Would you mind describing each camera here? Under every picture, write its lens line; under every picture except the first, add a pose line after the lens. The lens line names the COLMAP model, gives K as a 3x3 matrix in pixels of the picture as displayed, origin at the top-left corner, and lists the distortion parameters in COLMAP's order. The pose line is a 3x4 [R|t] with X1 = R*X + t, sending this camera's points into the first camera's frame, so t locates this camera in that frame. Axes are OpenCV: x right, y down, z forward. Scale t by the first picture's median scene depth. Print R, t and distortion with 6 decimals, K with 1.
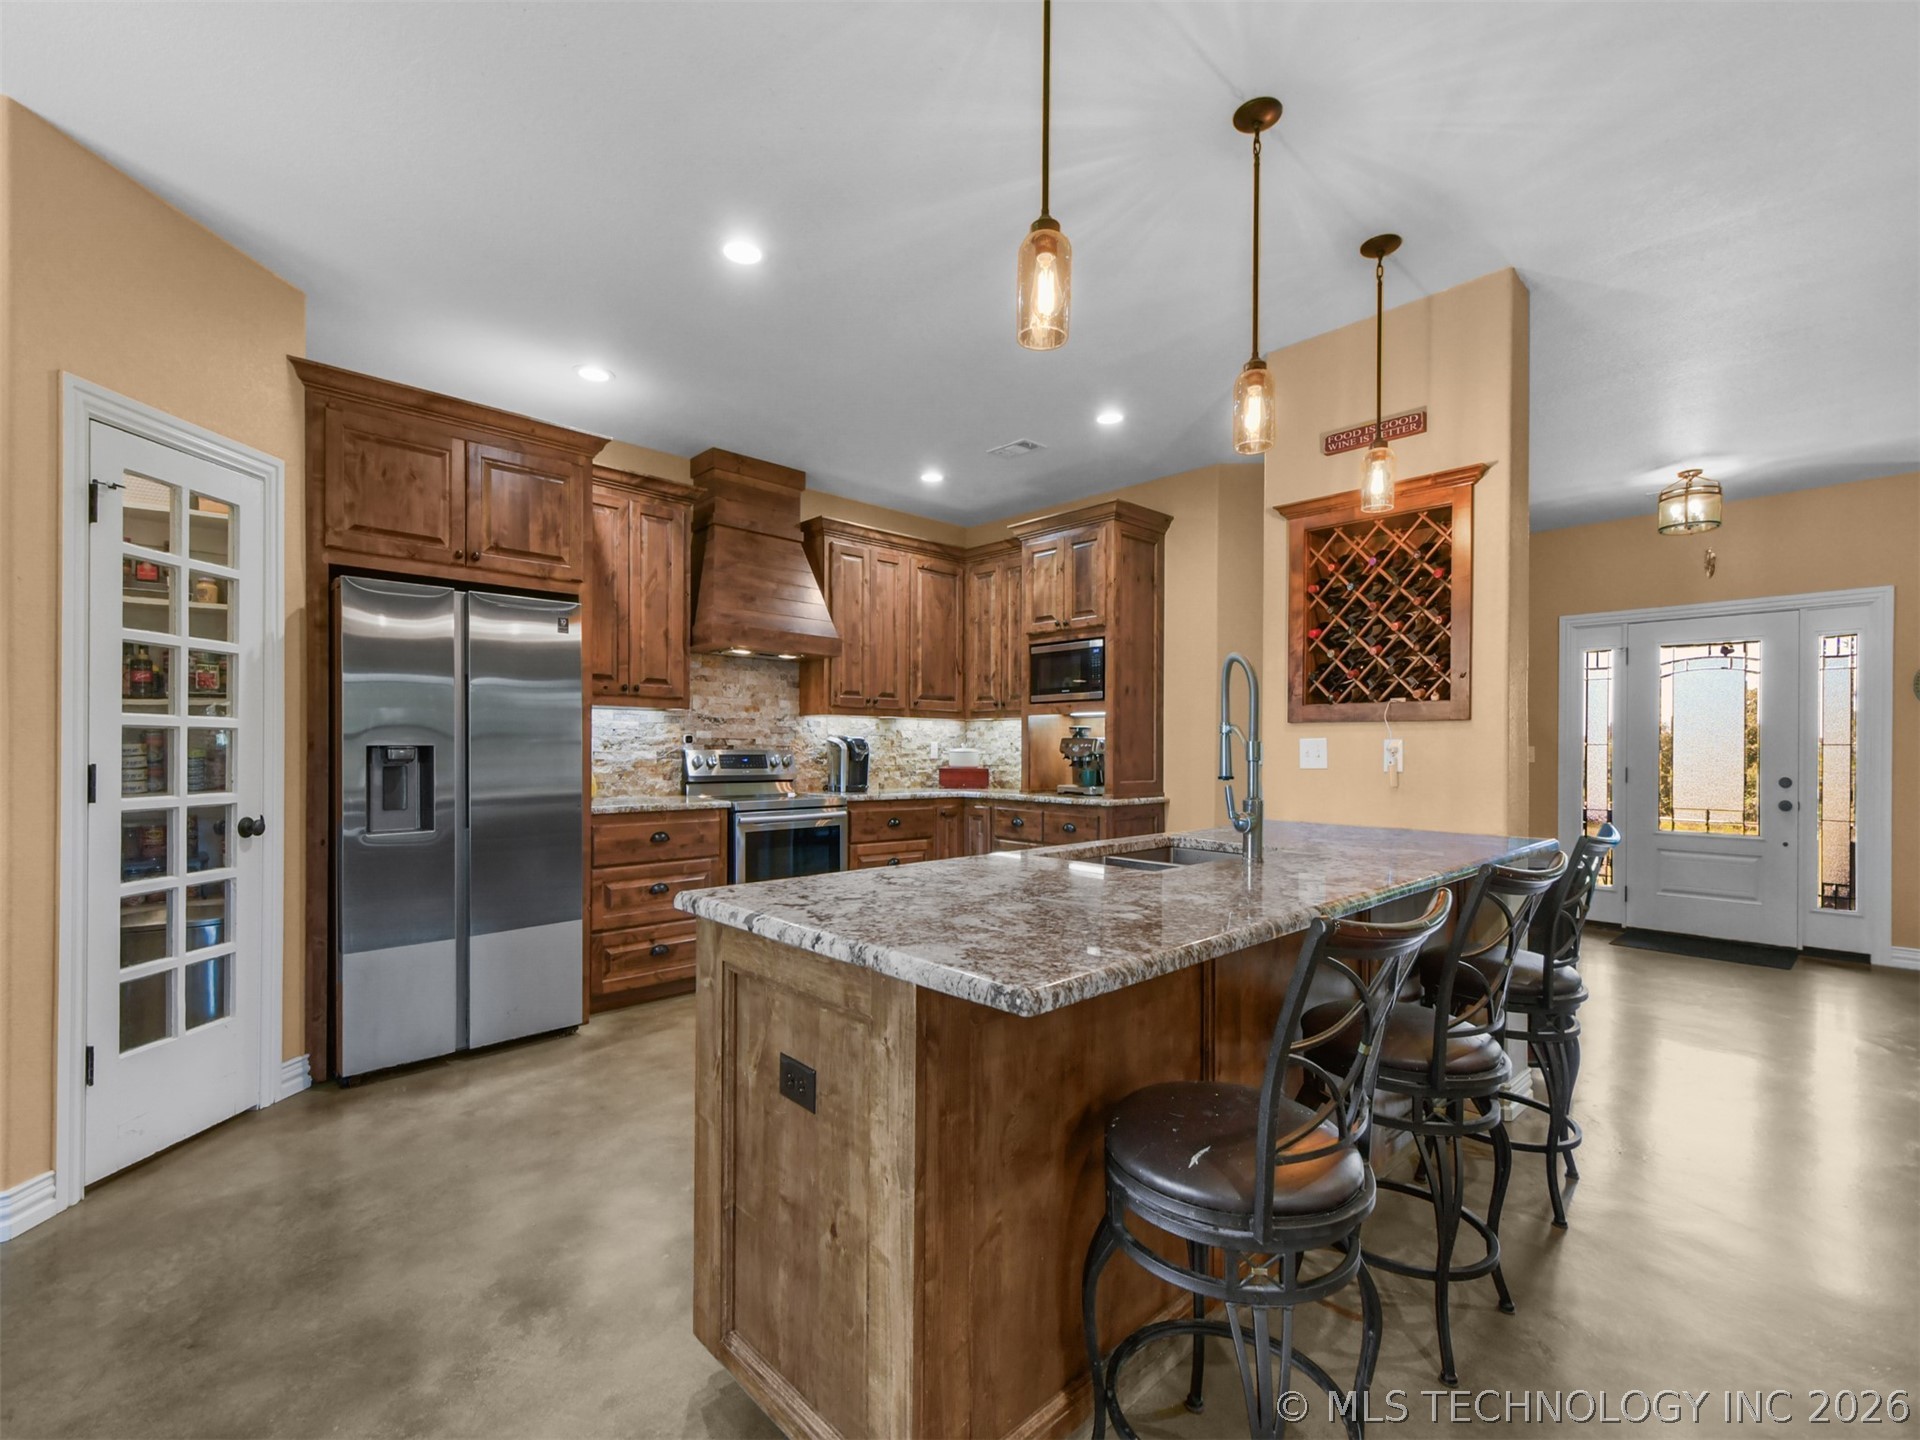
lens RADIAL K [[863.3, 0, 945.8], [0, 863.3, 748.4], [0, 0, 1]] dist [0.018973, -0.006244]
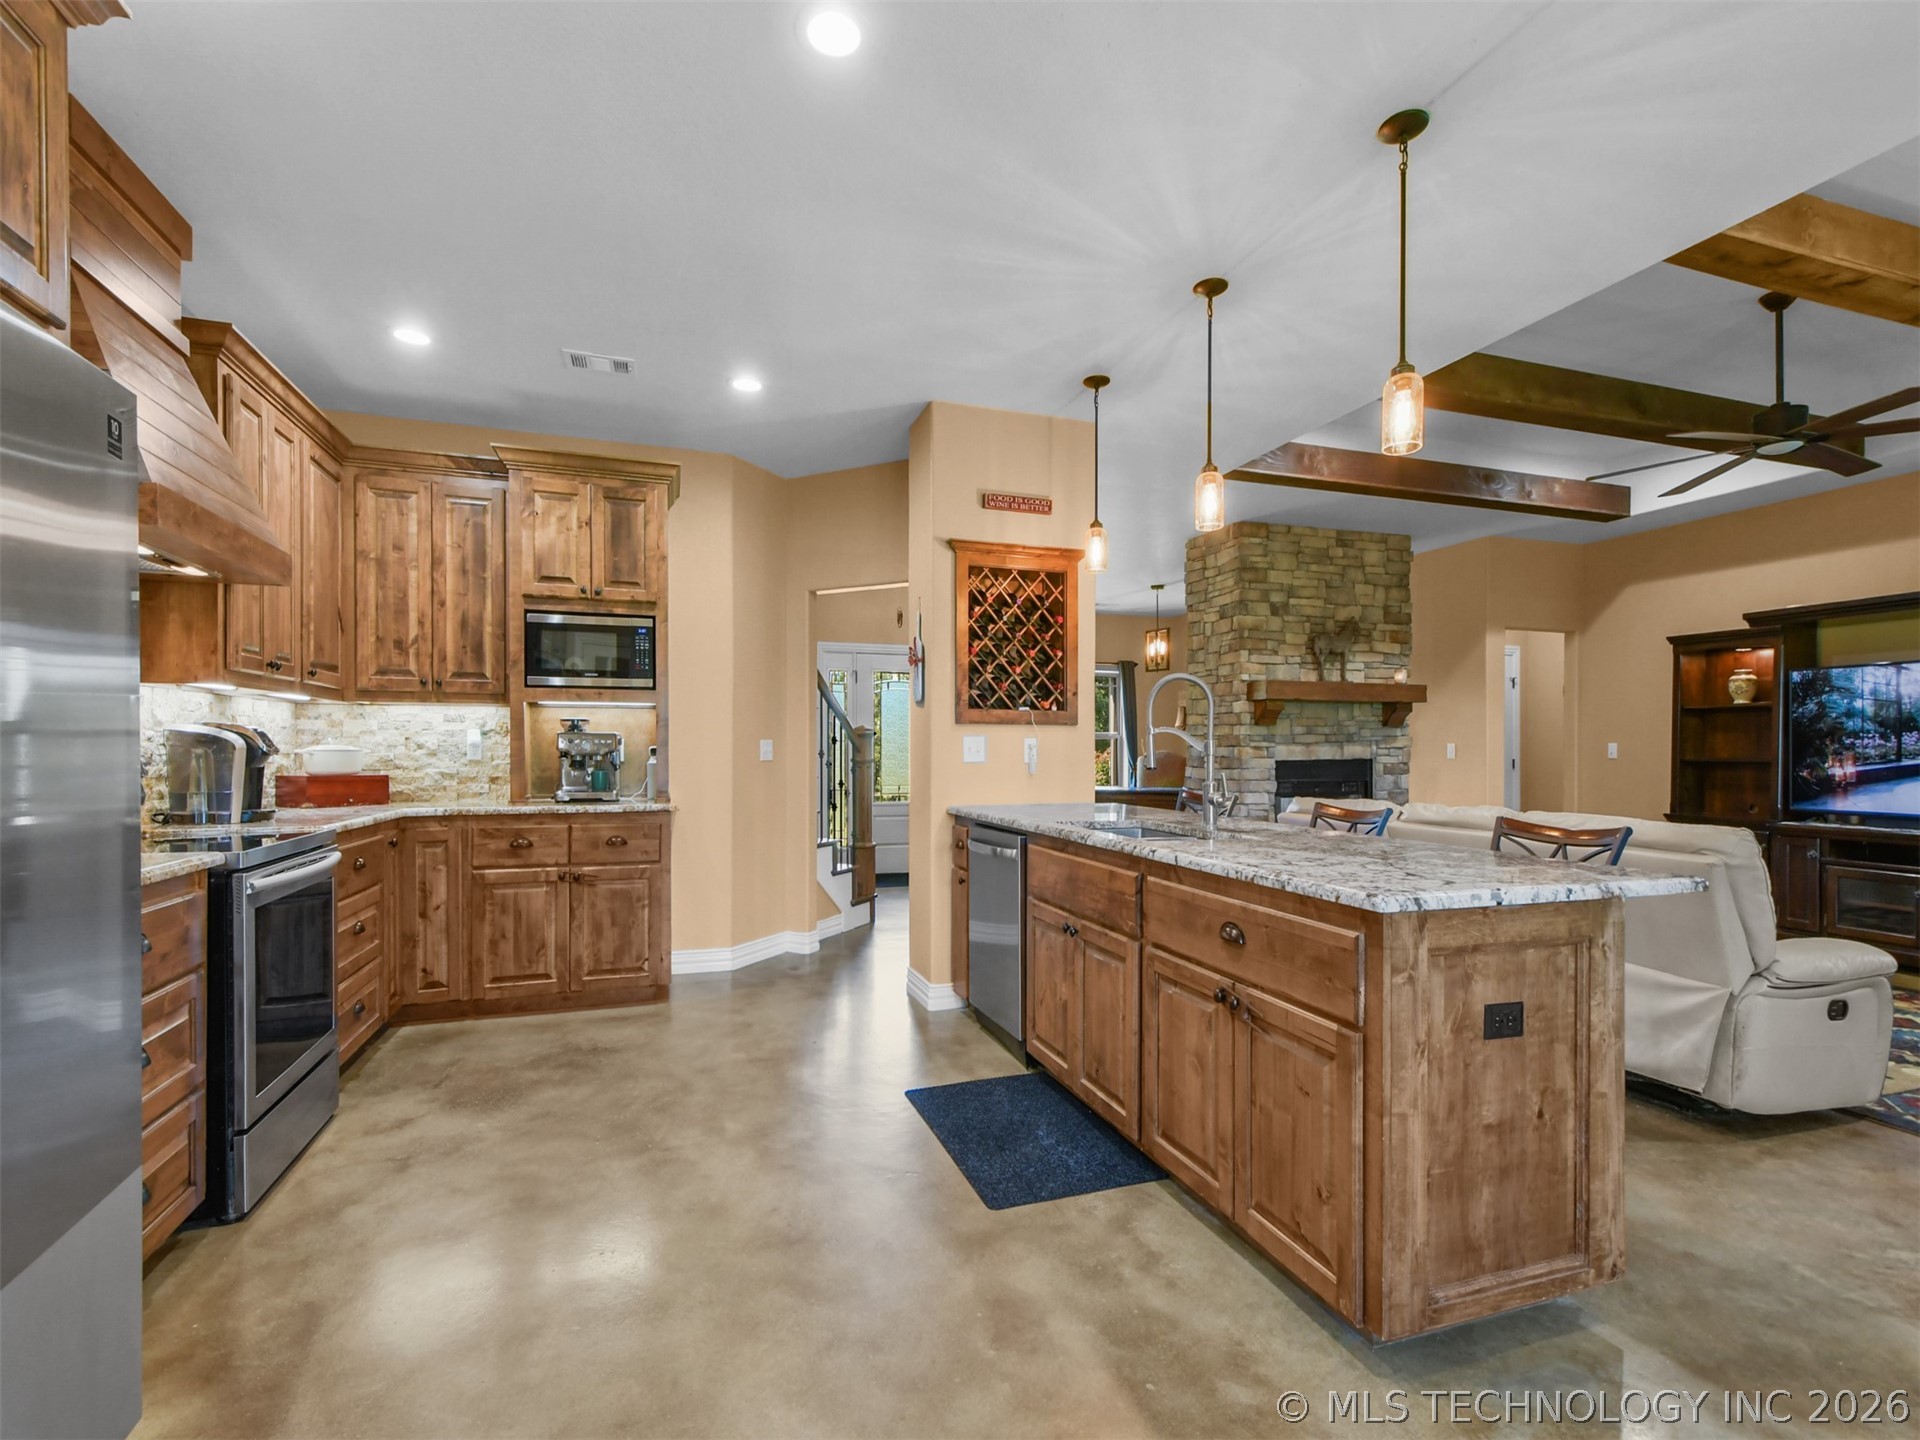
lens RADIAL K [[863.3, 0, 963.9], [0, 863.3, 750.2], [0, 0, 1]] dist [0.018973, -0.006244]
pose [[0.412179, -0.006853, 0.911077, -0.675064], [-0.000091, 0.999971, 0.007563, -0.001970], [-0.911103, -0.003200, 0.412167, 0.502148]]
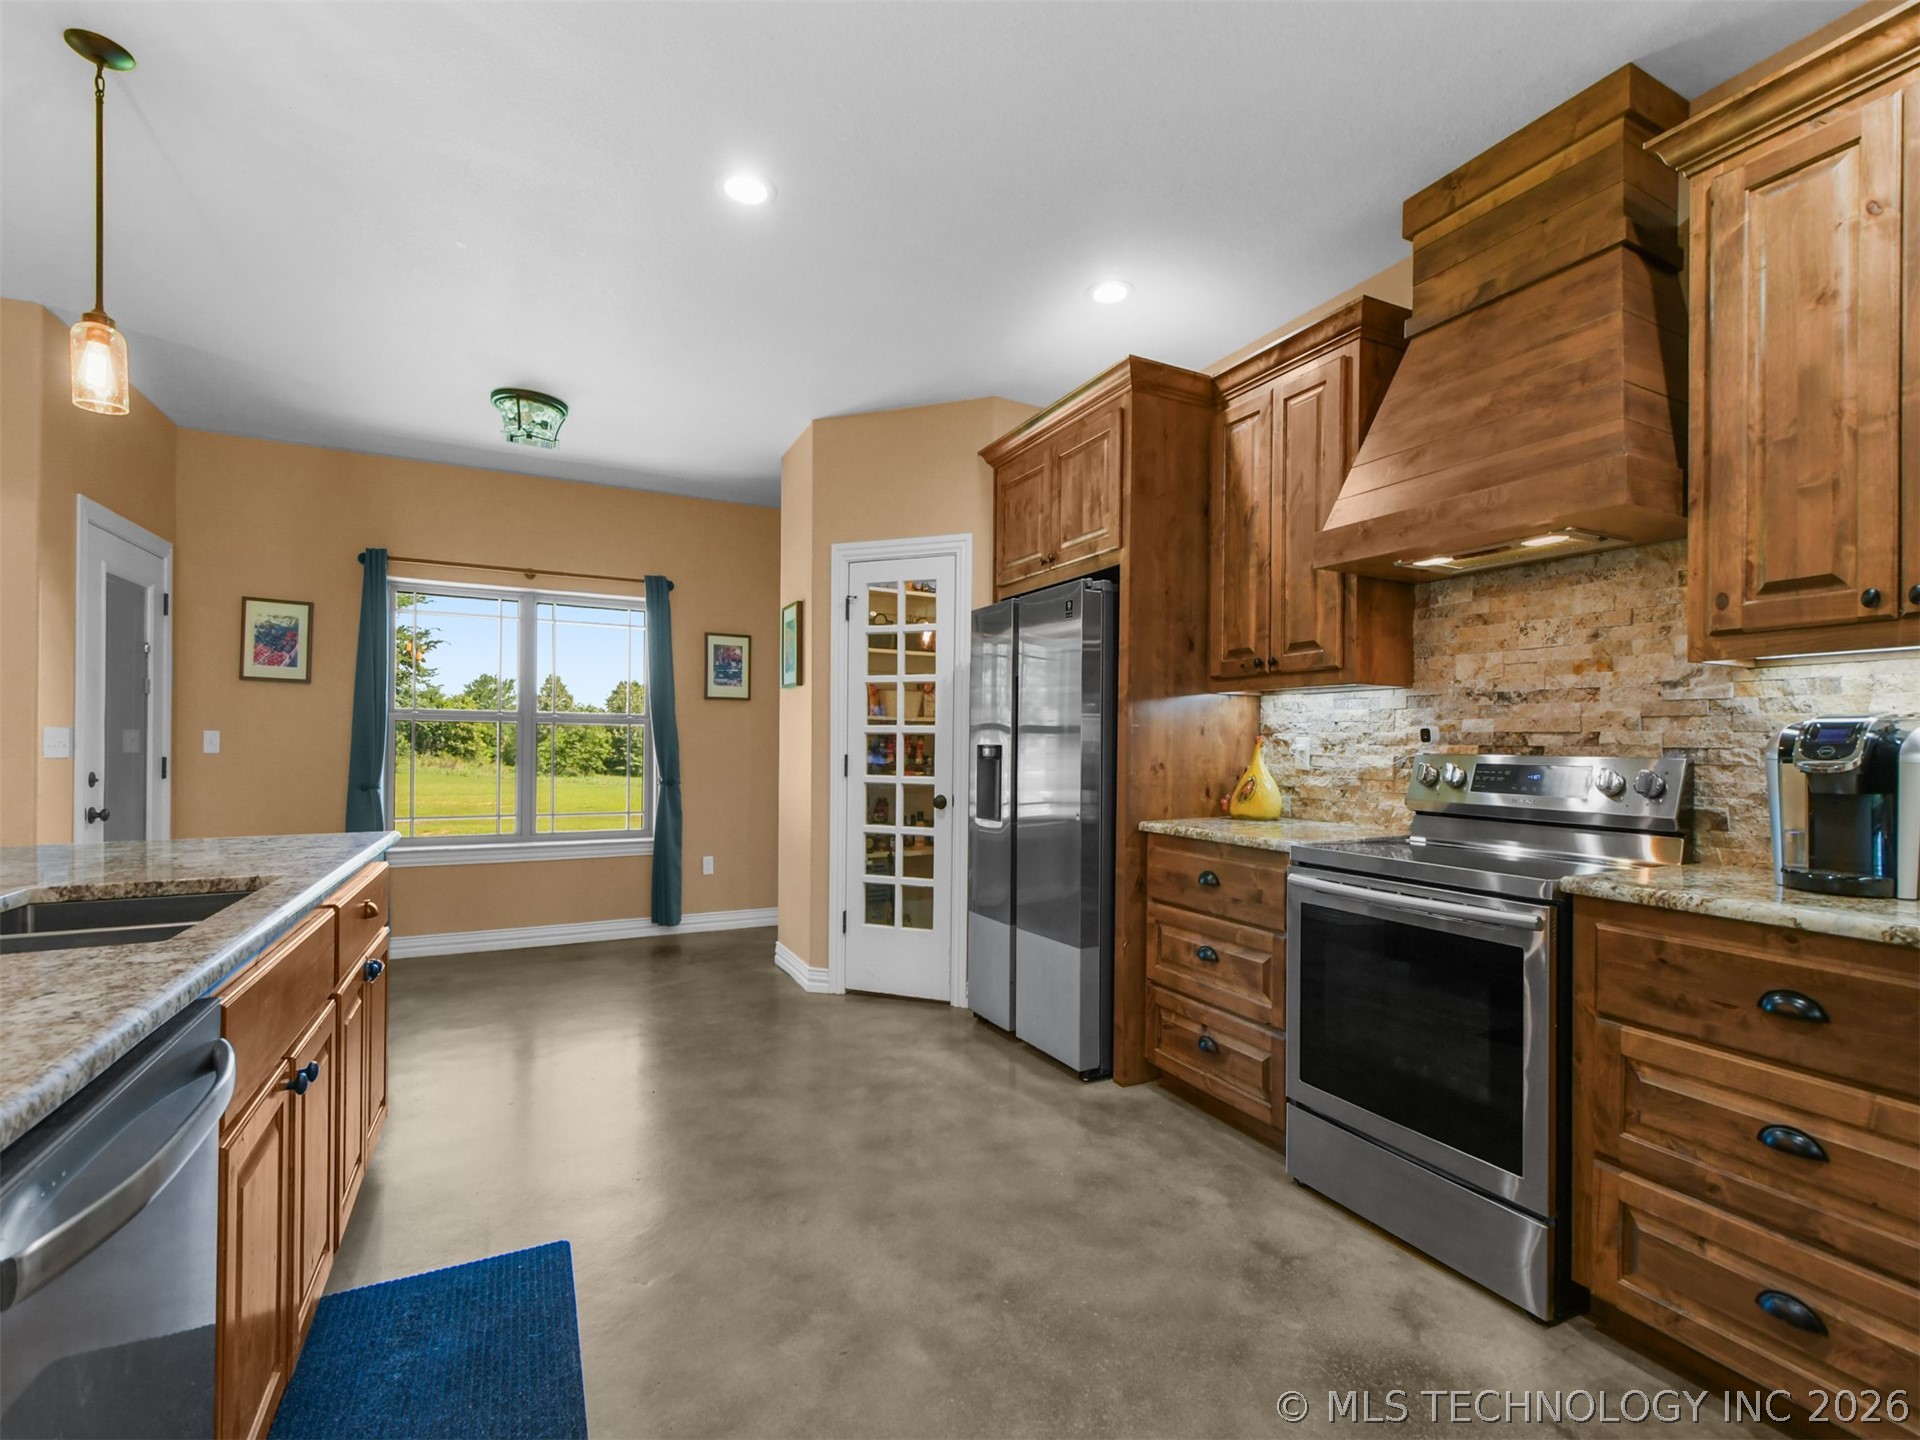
lens RADIAL K [[863.3, 0, 996.2], [0, 863.3, 760.7], [0, 0, 1]] dist [0.018973, -0.006244]
pose [[-0.259478, 0.011394, -0.965682, 0.450126], [-0.009845, 0.999847, 0.014443, 0.001207], [0.965699, 0.013255, -0.259326, 1.209754]]
